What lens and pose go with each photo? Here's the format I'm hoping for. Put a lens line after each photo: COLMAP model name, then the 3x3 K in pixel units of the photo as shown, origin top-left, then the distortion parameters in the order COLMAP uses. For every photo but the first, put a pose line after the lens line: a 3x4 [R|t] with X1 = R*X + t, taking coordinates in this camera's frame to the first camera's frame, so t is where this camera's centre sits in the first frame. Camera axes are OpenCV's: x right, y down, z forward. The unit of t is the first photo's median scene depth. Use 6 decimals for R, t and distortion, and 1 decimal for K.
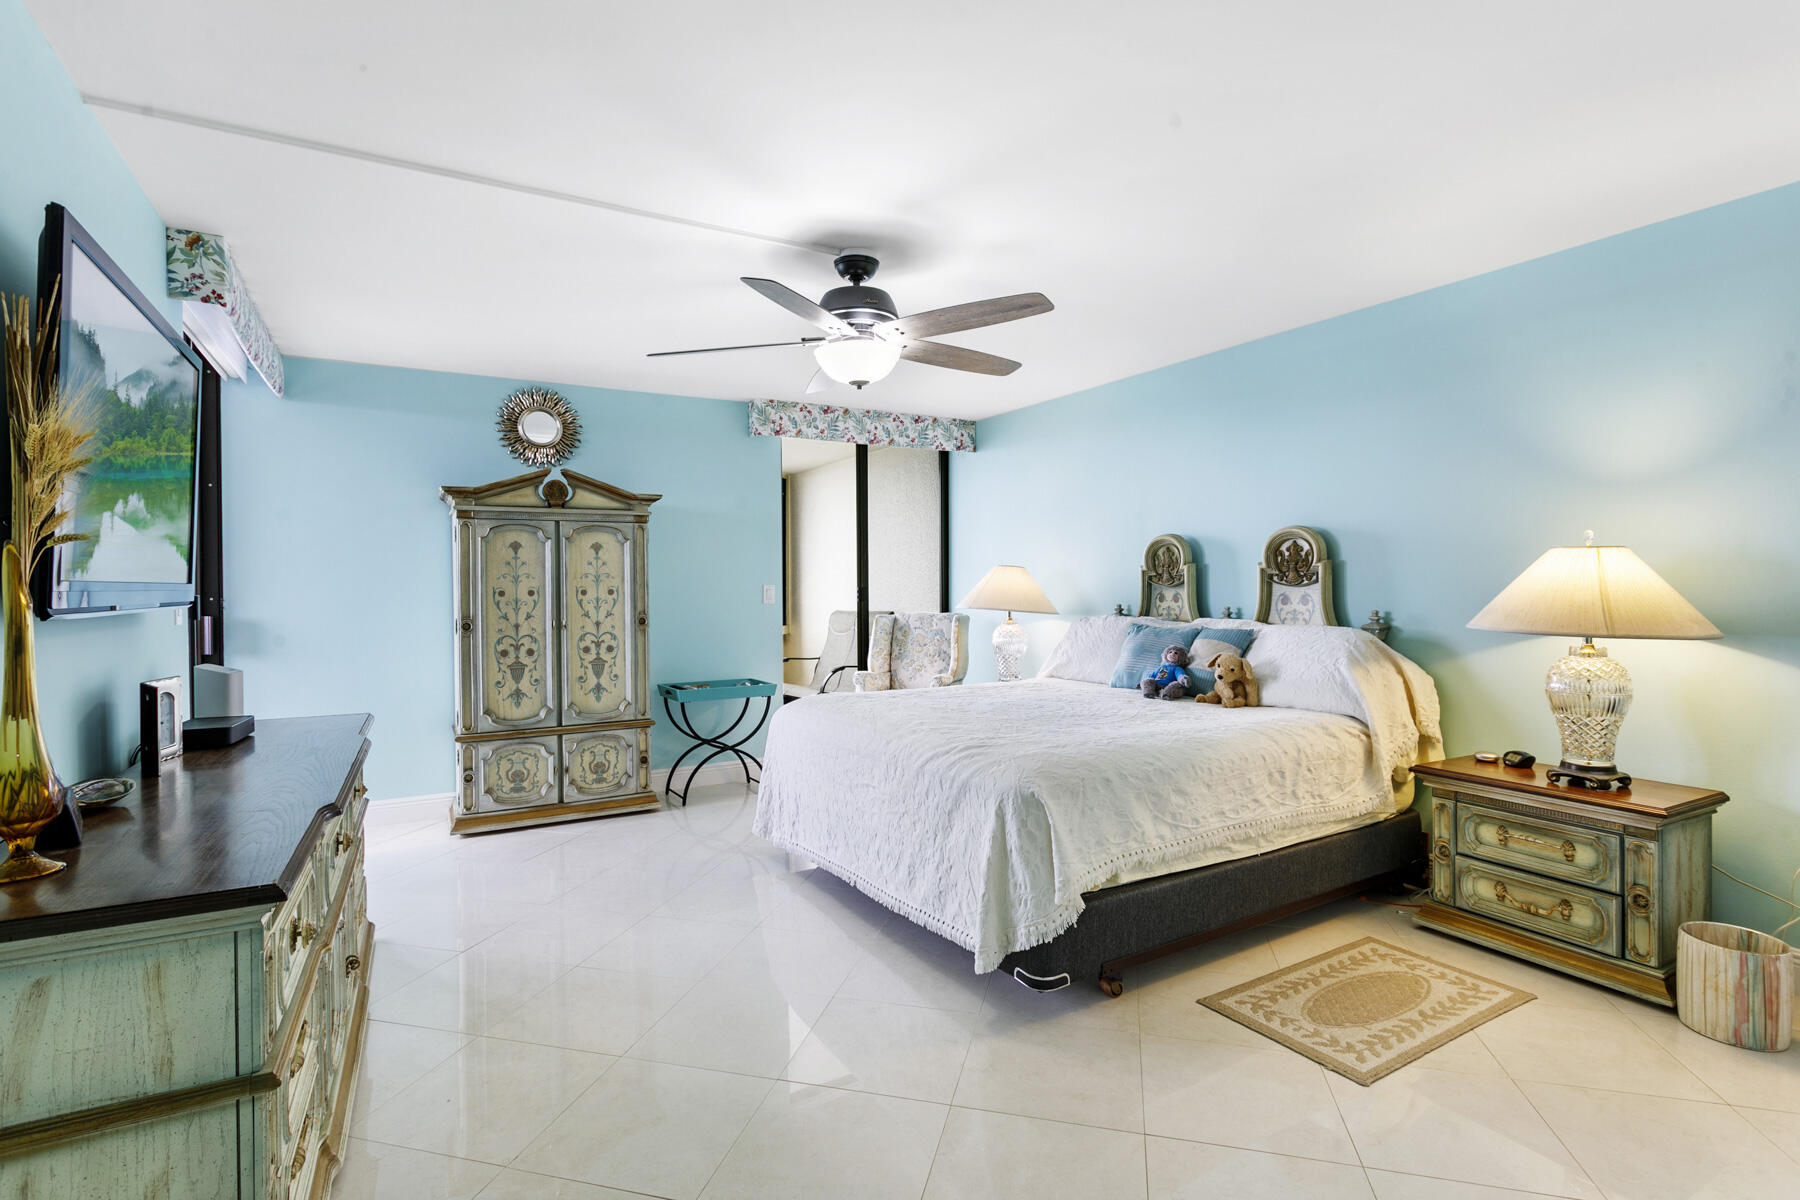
lens RADIAL K [[856.1, 0, 902.2], [0, 856.1, 593.1], [0, 0, 1]] dist [-0.001045, 0.000360]
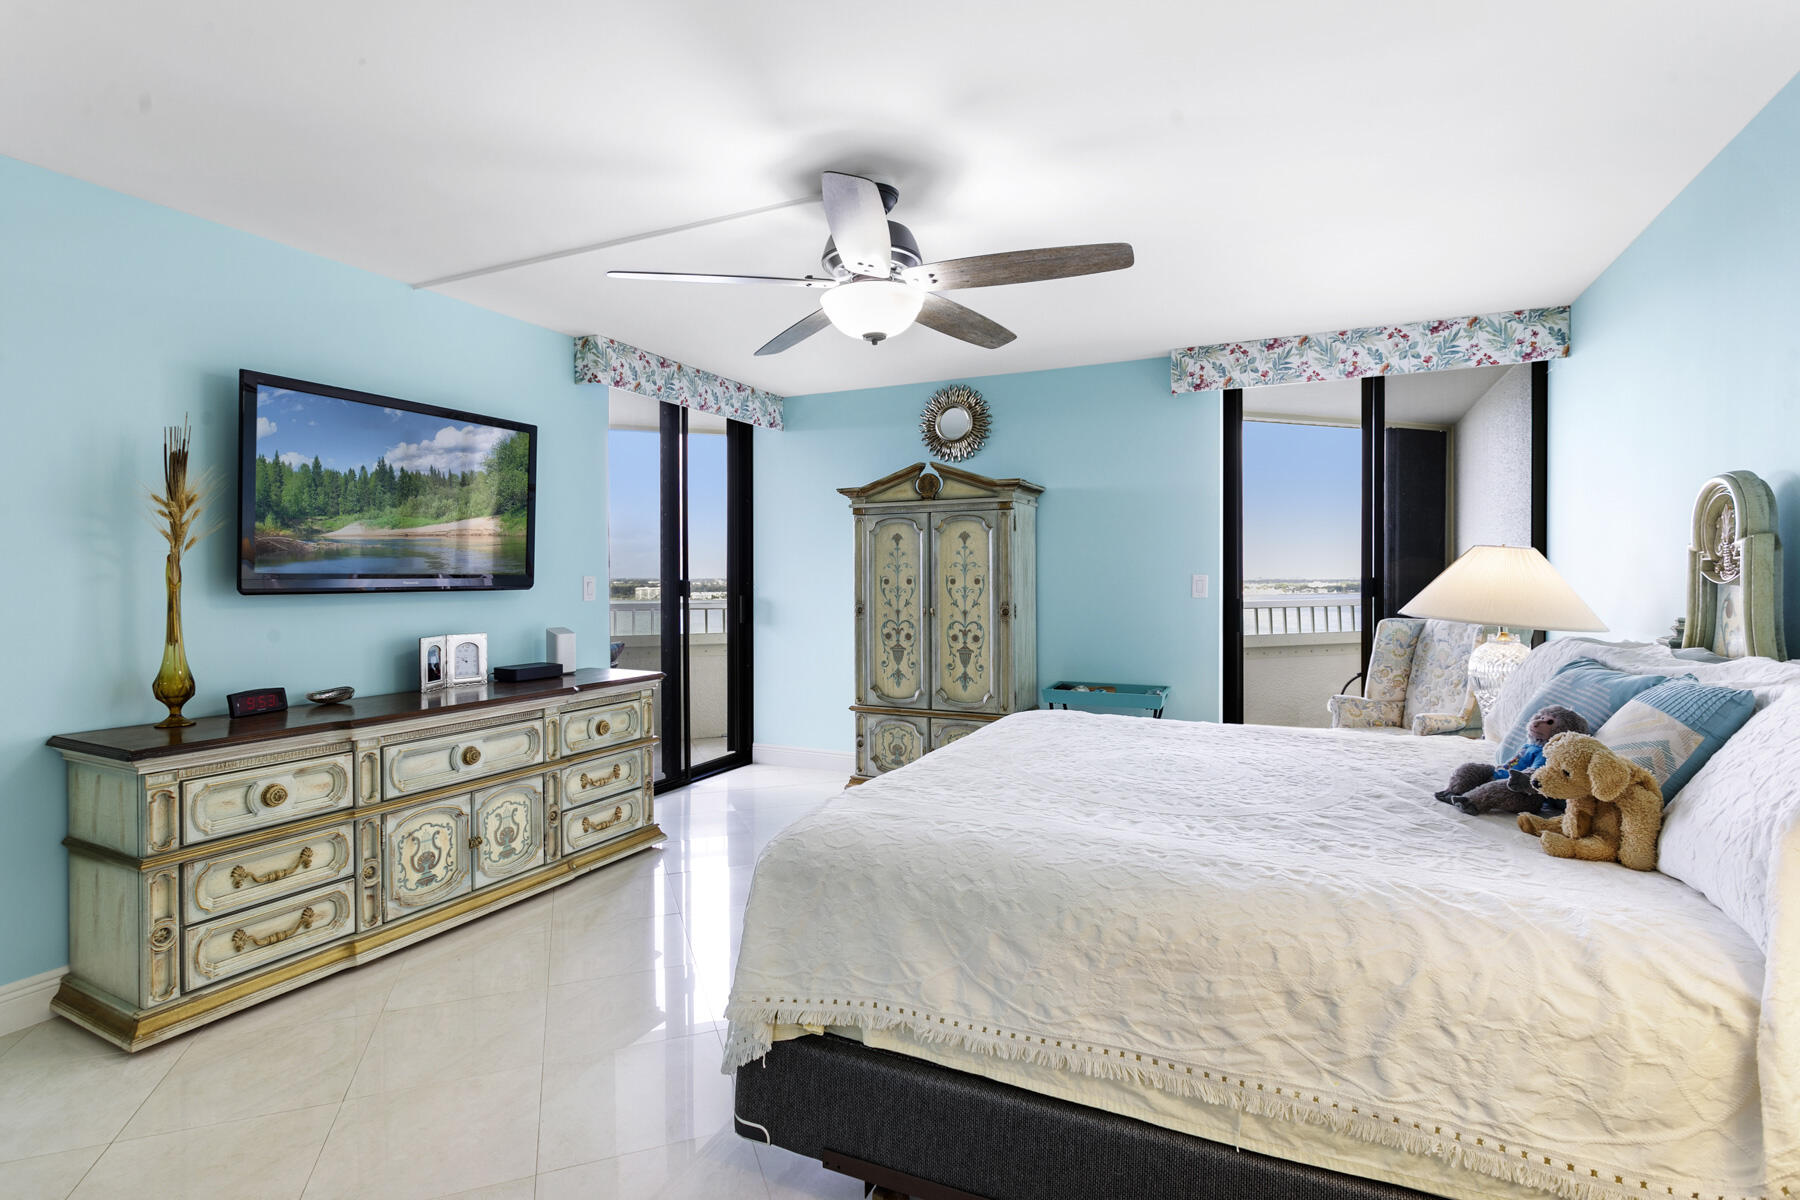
lens RADIAL K [[877.1, 0, 901.8], [0, 877.1, 578.3], [0, 0, 1]] dist [-0.002688, 0.000699]
pose [[0.566224, 0.009793, -0.824193, 0.467875], [-0.010596, 0.999933, 0.004602, -0.008910], [0.824183, 0.006128, 0.566290, 0.372220]]
